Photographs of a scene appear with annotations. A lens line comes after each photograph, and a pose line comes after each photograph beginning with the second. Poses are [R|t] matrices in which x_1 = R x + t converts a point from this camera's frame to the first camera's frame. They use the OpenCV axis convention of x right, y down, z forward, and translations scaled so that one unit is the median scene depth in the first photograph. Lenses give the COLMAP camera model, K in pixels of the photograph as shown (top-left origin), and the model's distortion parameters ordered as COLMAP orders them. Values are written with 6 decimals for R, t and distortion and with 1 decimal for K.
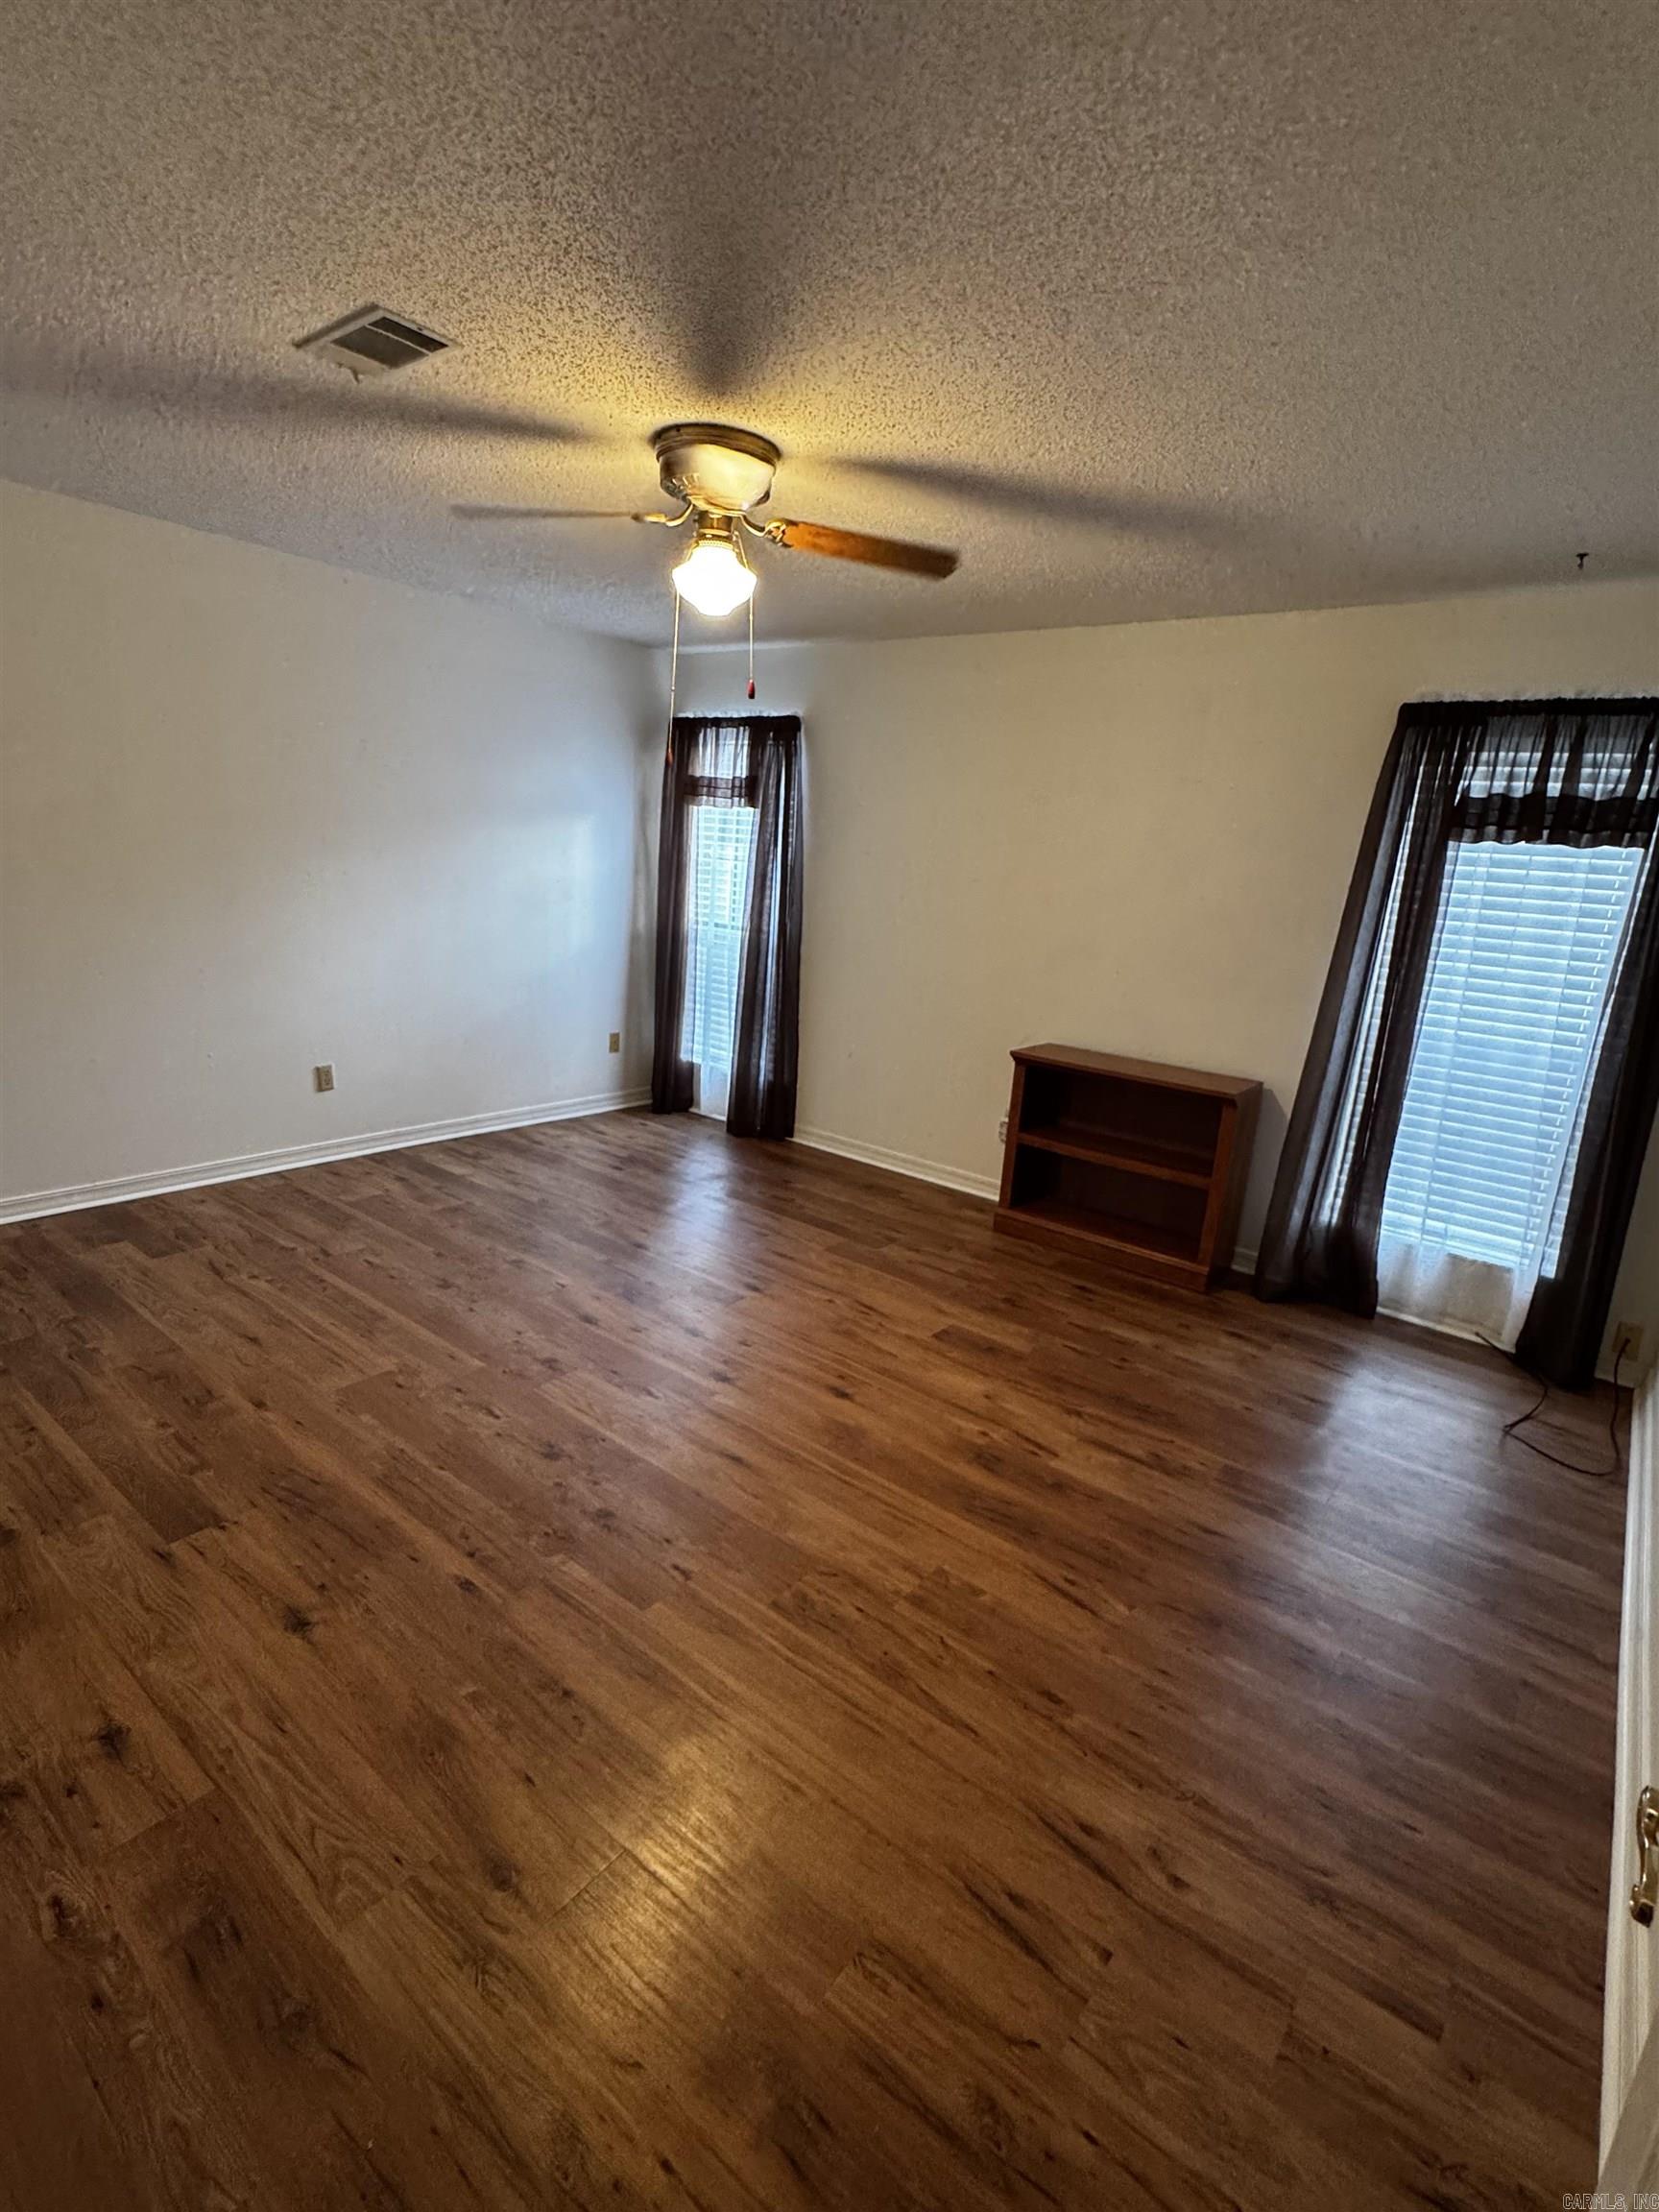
lens RADIAL K [[1040.4, 0, 835.1], [0, 1040.4, 1103.1], [0, 0, 1]] dist [-0.004316, 0.001572]
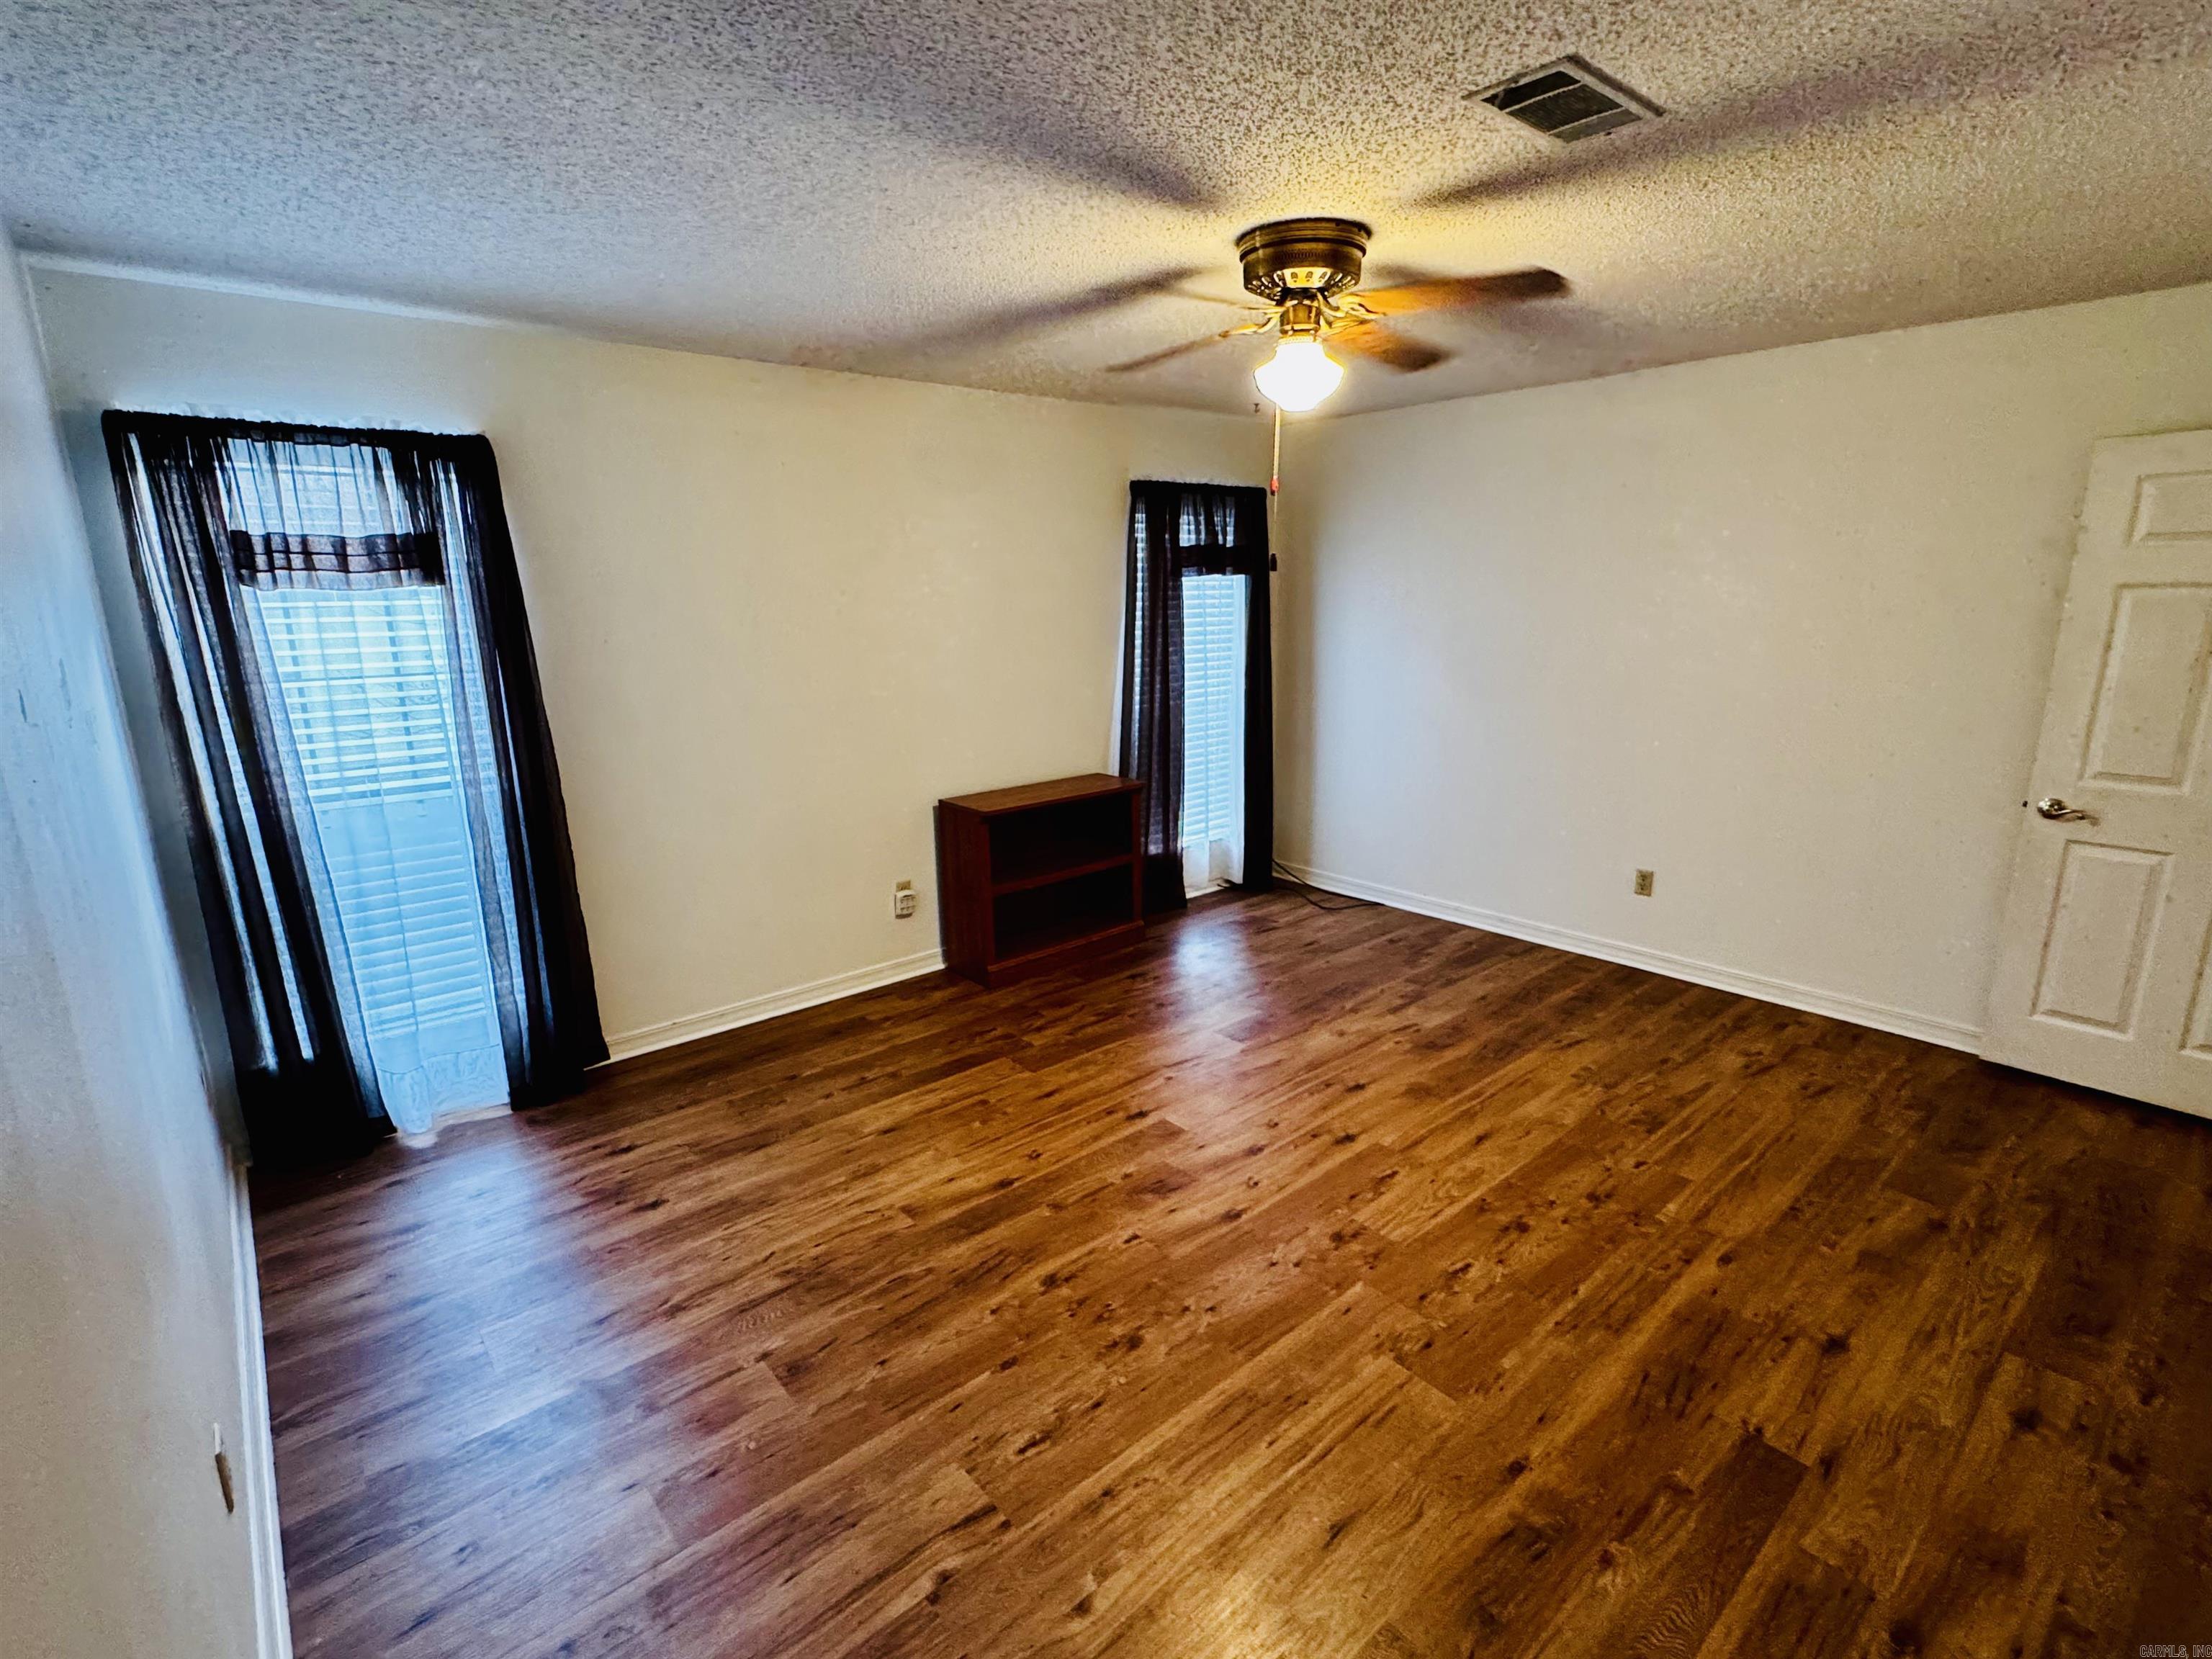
lens RADIAL K [[1040.4, 0, 1103.8], [0, 1040.4, 826.2], [0, 0, 1]] dist [-0.004316, 0.001572]
pose [[0.196594, -0.299194, 0.933720, -1.054236], [0.257777, 0.934575, 0.245194, -0.357338], [-0.945992, 0.192488, 0.260857, 0.901194]]
